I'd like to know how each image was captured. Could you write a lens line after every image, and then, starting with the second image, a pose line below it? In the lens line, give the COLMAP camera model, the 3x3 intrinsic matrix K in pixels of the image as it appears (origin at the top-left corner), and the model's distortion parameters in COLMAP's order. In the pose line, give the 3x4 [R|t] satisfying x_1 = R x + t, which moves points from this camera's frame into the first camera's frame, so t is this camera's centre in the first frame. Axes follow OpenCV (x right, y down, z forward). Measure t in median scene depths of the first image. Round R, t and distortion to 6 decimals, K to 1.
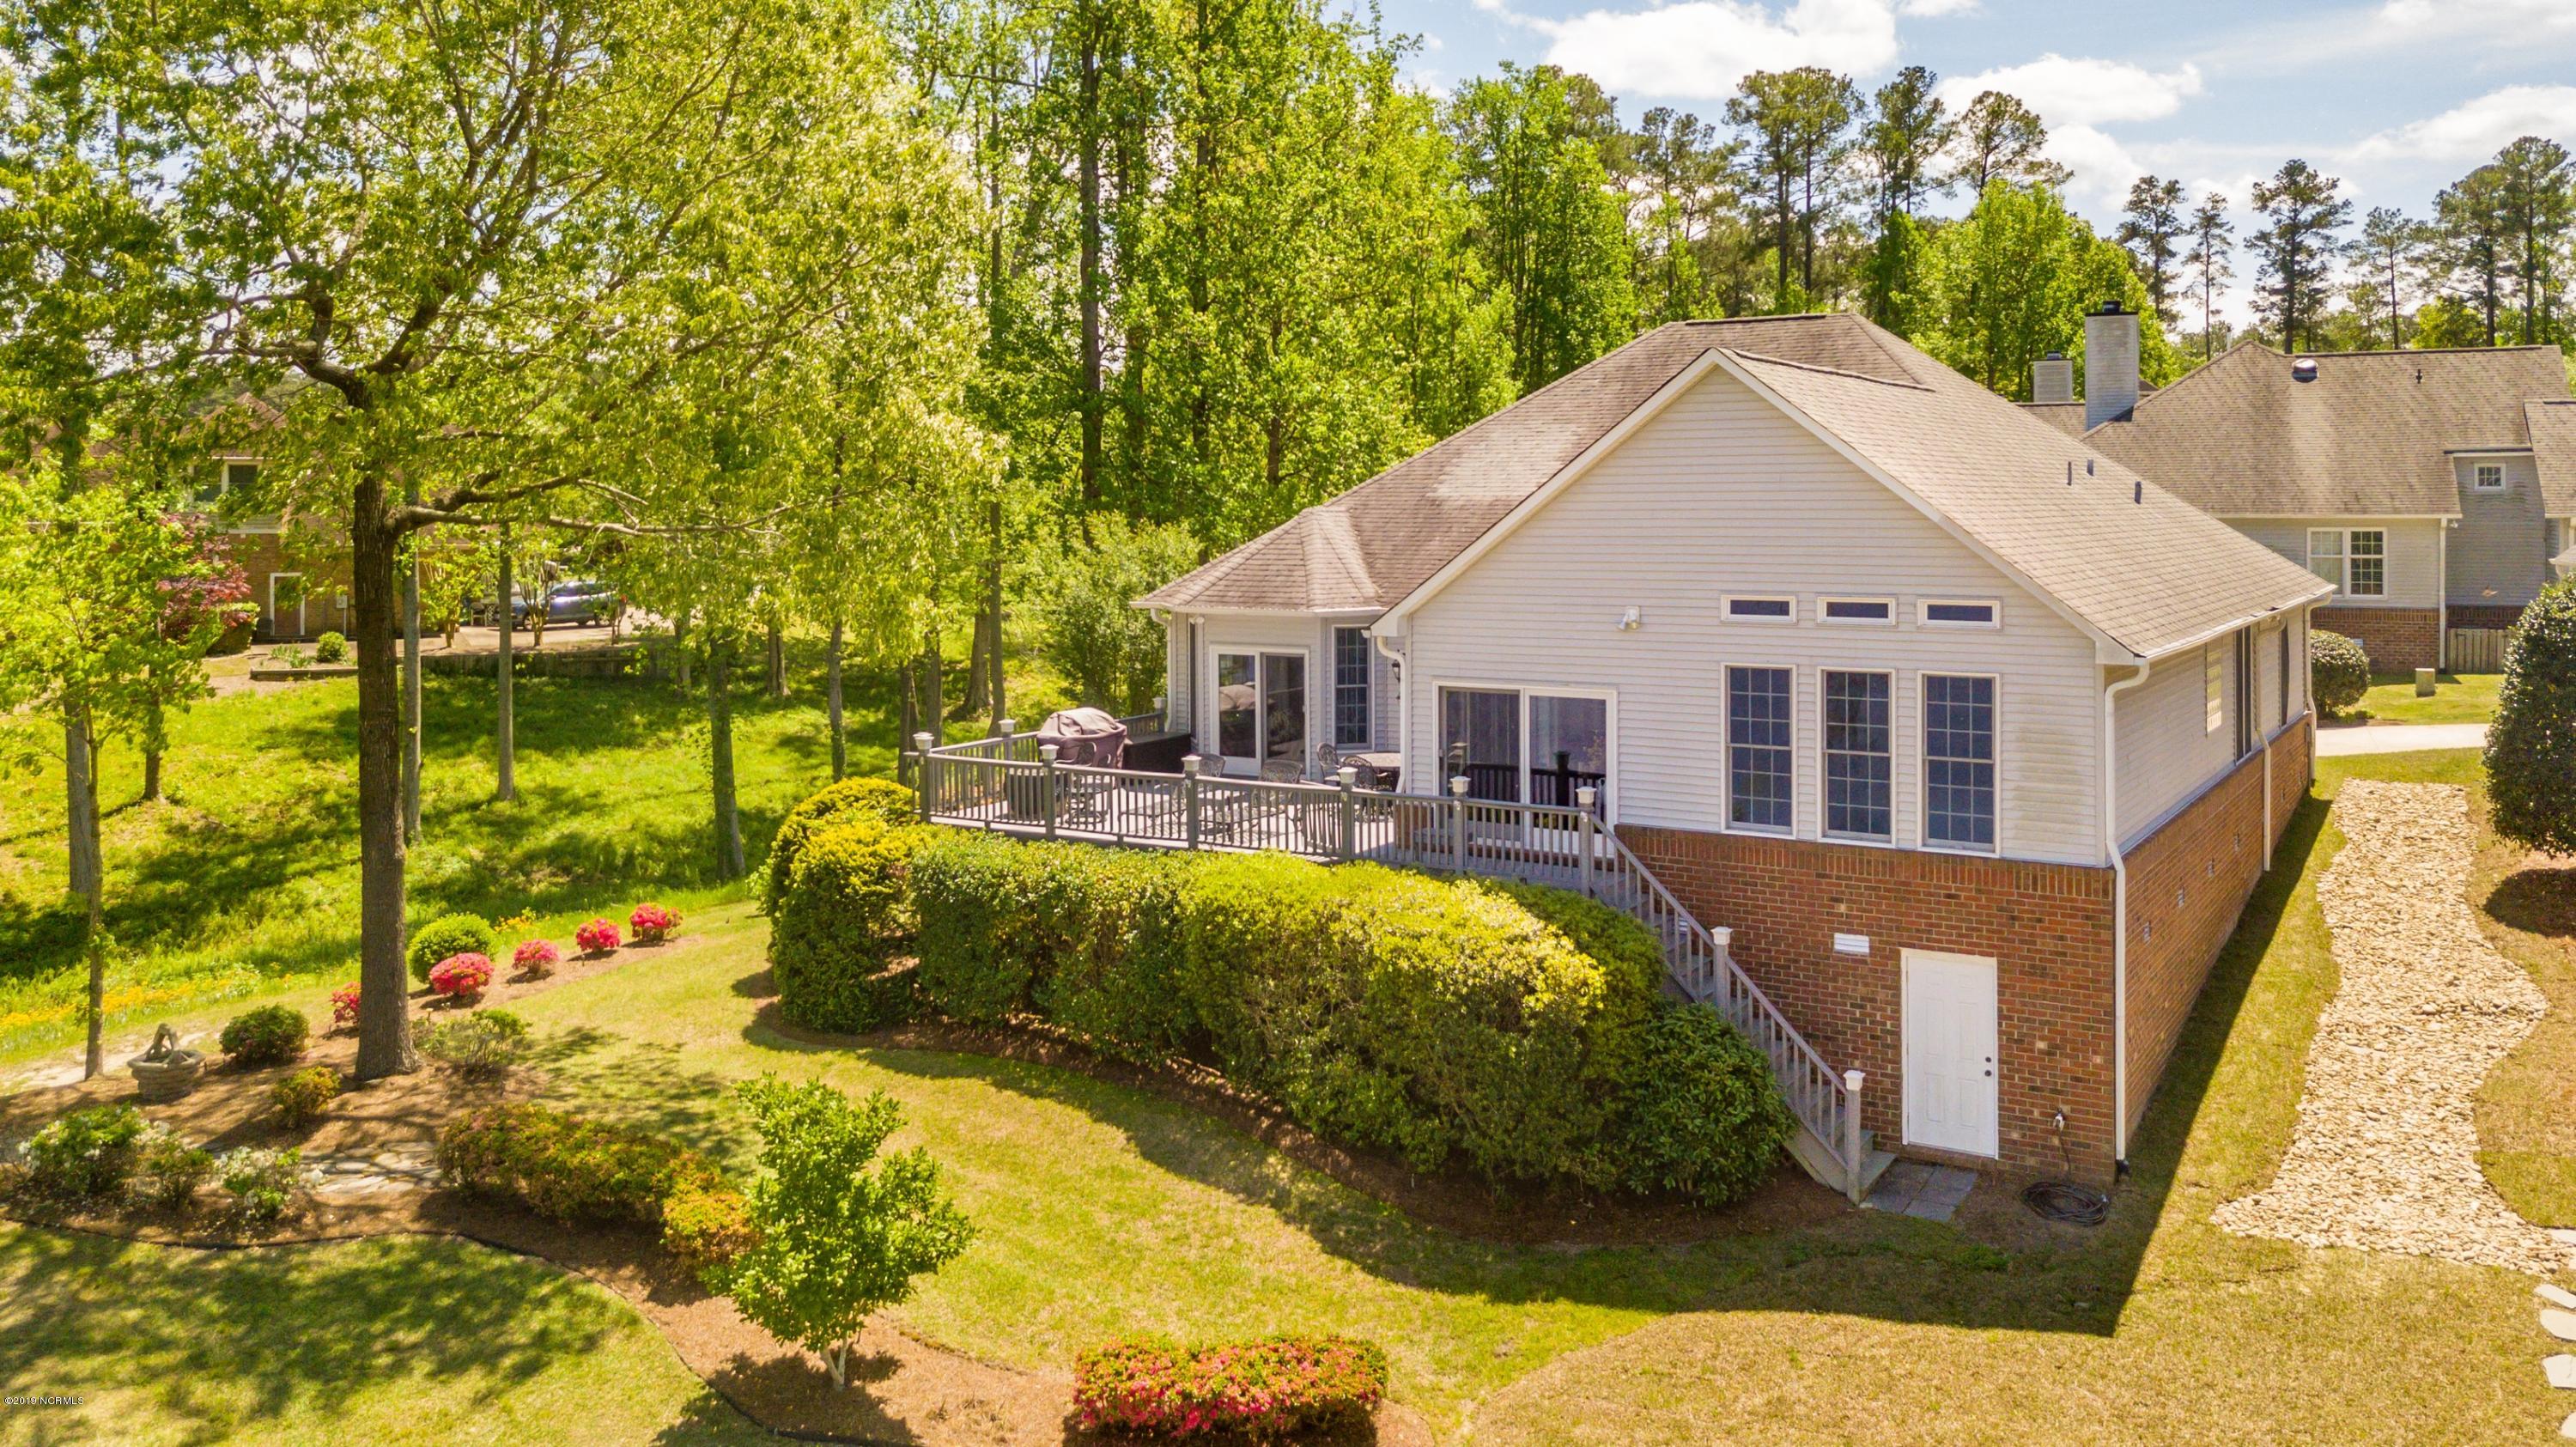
lens RADIAL K [[1999.7, 0, 1288.0], [0, 1999.7, 723.5], [0, 0, 1]] dist [0.053890, -0.000046]
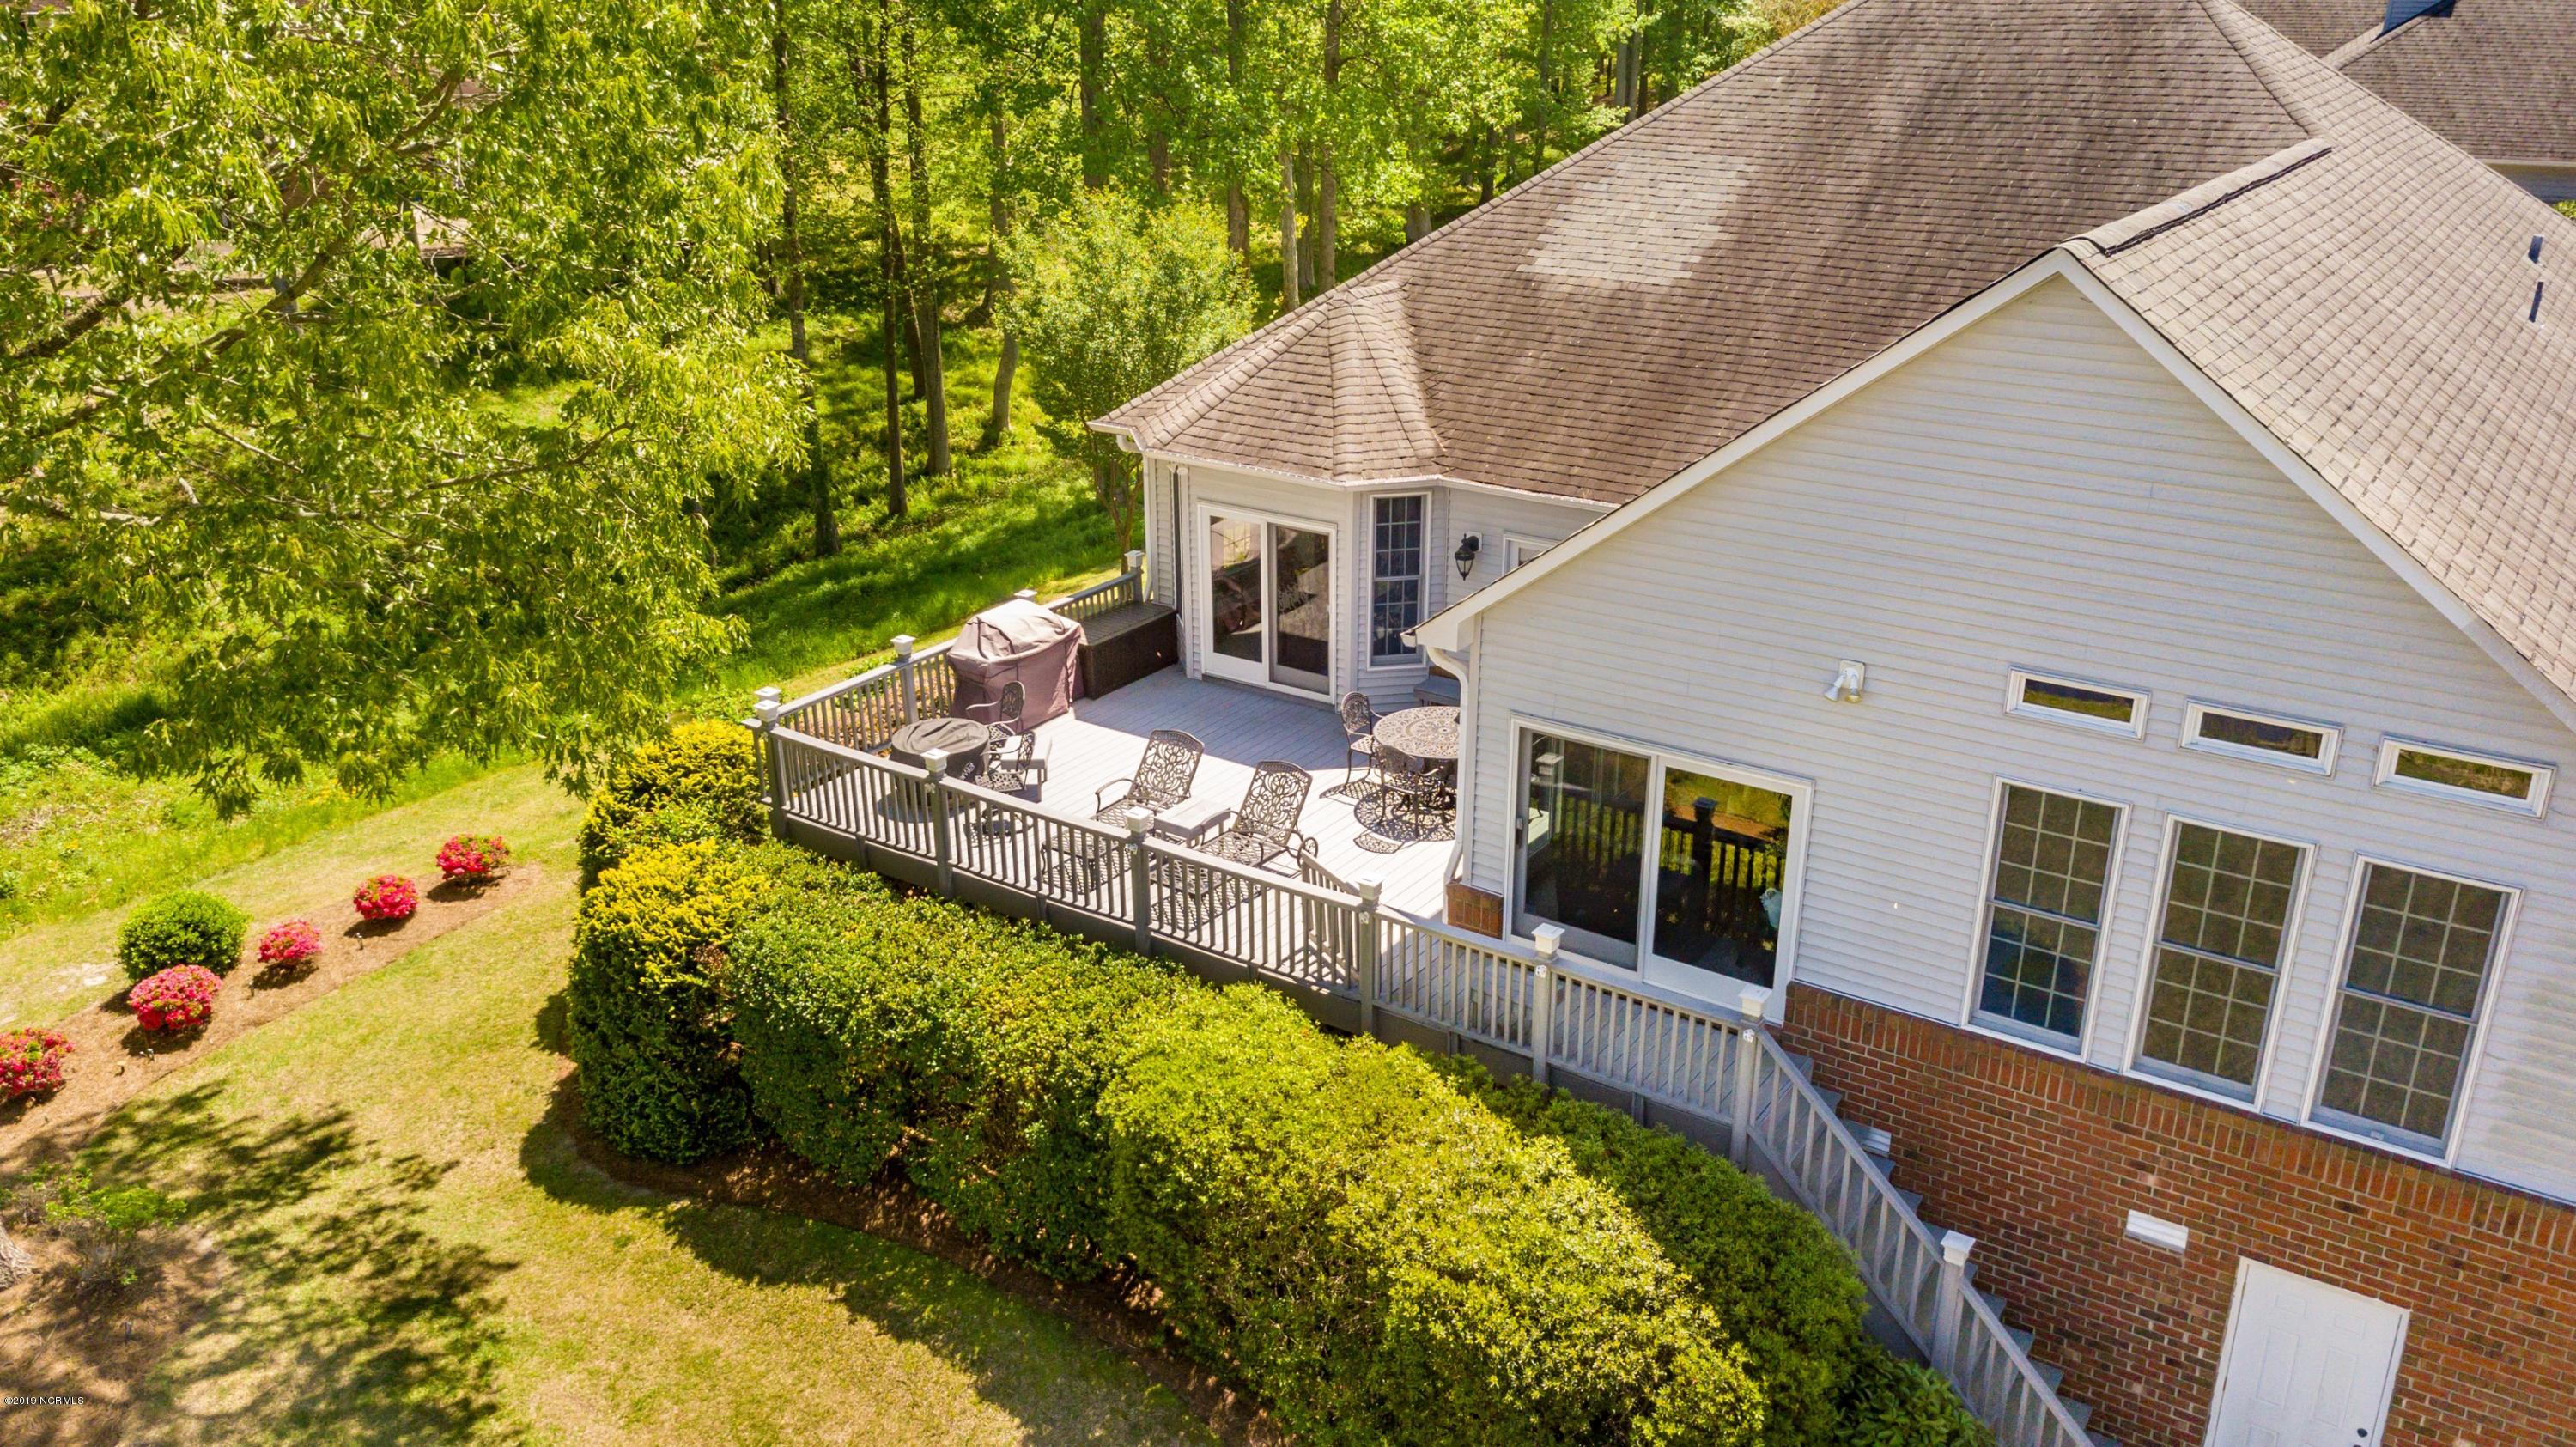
lens RADIAL K [[1825.9, 0, 1288.0], [0, 1825.9, 723.5], [0, 0, 1]] dist [0.000476, 0.056854]
pose [[0.998799, 0.022866, -0.043344, 0.029237], [-0.008432, 0.951465, 0.307642, -0.214315], [0.048275, -0.306907, 0.950514, 0.483942]]
